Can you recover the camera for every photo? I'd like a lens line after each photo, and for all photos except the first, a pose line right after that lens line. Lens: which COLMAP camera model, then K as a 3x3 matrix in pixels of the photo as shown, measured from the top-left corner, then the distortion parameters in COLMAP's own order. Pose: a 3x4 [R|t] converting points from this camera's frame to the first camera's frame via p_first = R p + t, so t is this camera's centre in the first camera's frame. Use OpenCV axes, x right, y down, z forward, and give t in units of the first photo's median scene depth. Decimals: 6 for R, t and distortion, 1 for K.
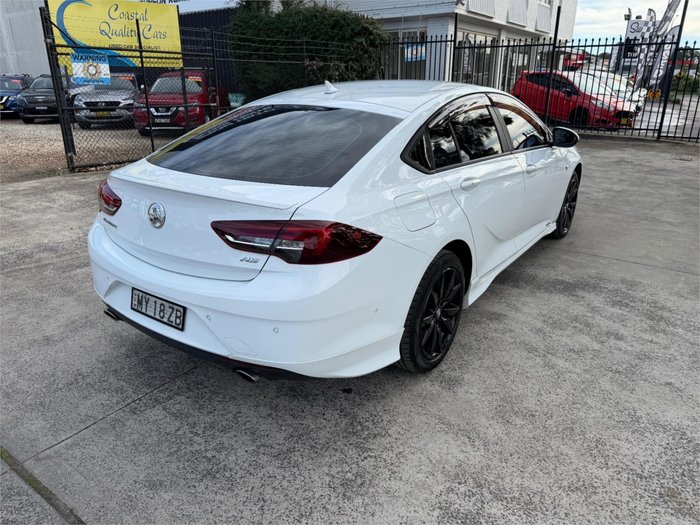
lens RADIAL K [[495.4, 0, 346.0], [0, 495.4, 261.0], [0, 0, 1]] dist [0.020716, -0.028260]
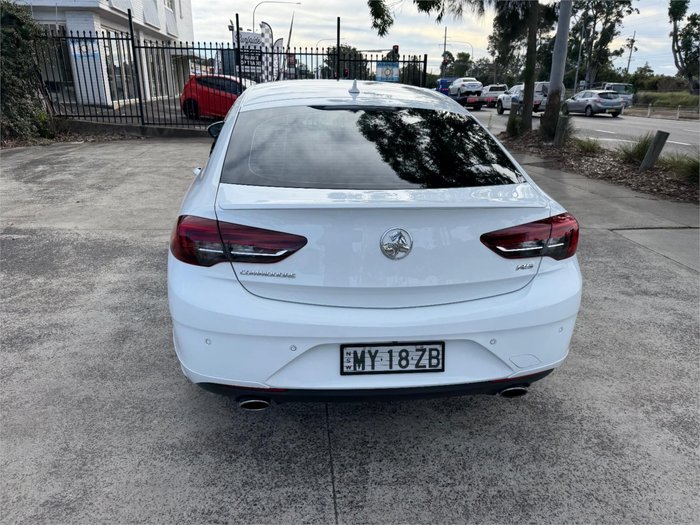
lens RADIAL K [[495.4, 0, 343.5], [0, 495.4, 263.6], [0, 0, 1]] dist [0.020716, -0.028260]
pose [[0.748434, -0.210507, 0.628915, -0.658088], [0.211881, 0.974488, 0.074029, -0.094590], [-0.628453, 0.077849, 0.773942, 0.305099]]
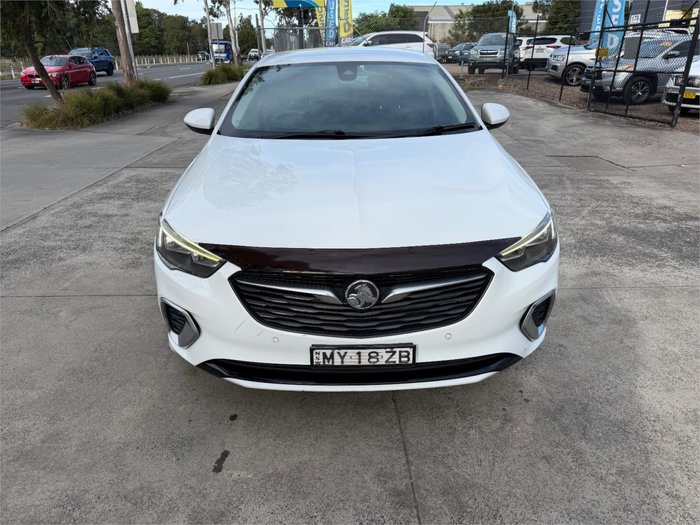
lens RADIAL K [[495.4, 0, 344.5], [0, 495.4, 265.5], [0, 0, 1]] dist [0.020716, -0.028260]
pose [[-0.807791, 0.239606, -0.538575, 0.942517], [-0.192104, 0.756775, 0.624810, -0.787415], [0.557288, 0.608178, -0.565287, 2.200839]]
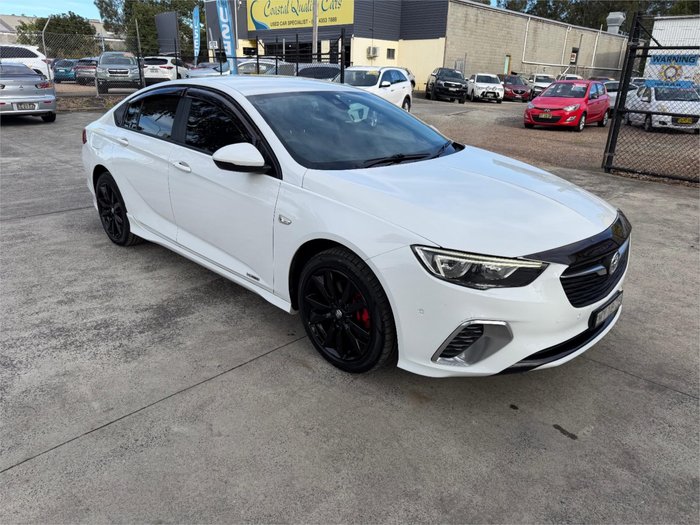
lens RADIAL K [[495.1, 0, 346.2], [0, 495.1, 263.0], [0, 0, 1]] dist [0.018369, -0.025952]
pose [[-0.160019, 0.348066, -0.923712, 1.422250], [-0.358492, 0.851386, 0.382916, -0.567361], [0.919716, 0.392417, -0.011458, 1.541446]]
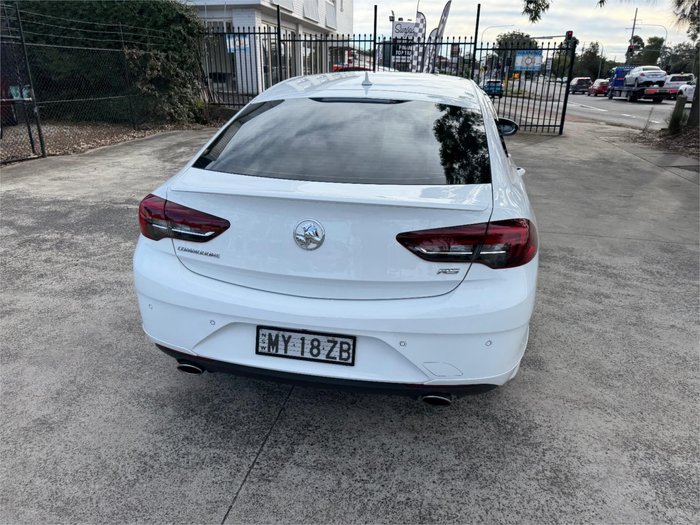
lens RADIAL K [[495.4, 0, 343.5], [0, 495.4, 263.6], [0, 0, 1]] dist [0.020716, -0.028260]
pose [[0.913856, -0.133258, 0.383549, -0.447618], [0.126828, 0.991029, 0.042135, -0.048868], [-0.385723, 0.010140, 0.922559, 0.156183]]
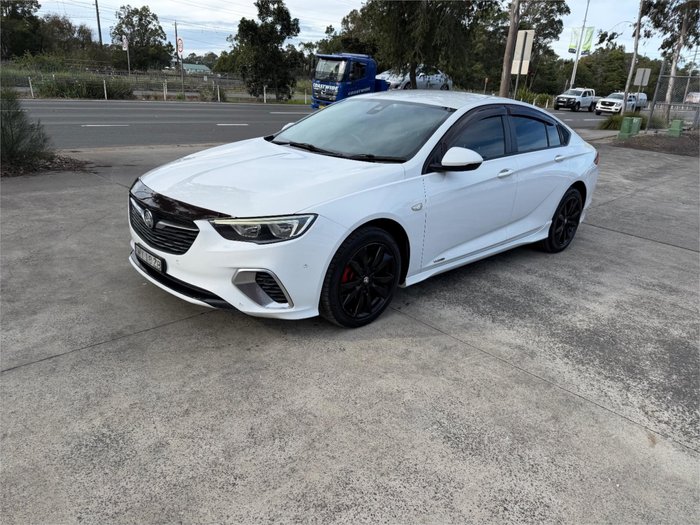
lens RADIAL K [[495.4, 0, 343.7], [0, 495.4, 263.8], [0, 0, 1]] dist [0.020716, -0.028260]
pose [[-0.977468, -0.124645, 0.170354, 0.095721], [0.013745, 0.767741, 0.640612, -0.960889], [-0.210637, 0.628520, -0.748729, 2.610616]]
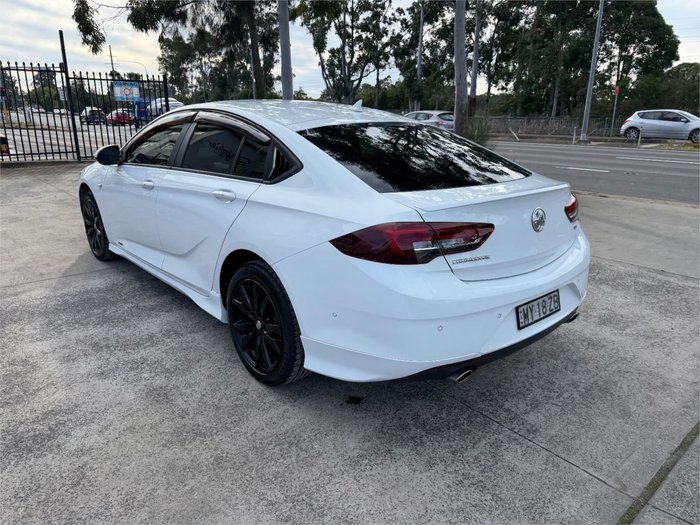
lens RADIAL K [[495.4, 0, 342.8], [0, 495.4, 258.5], [0, 0, 1]] dist [0.020716, -0.028260]
pose [[0.237770, -0.272192, 0.932404, -1.033513], [0.323912, 0.927205, 0.188074, -0.242093], [-0.915722, 0.257299, 0.308628, 0.745515]]
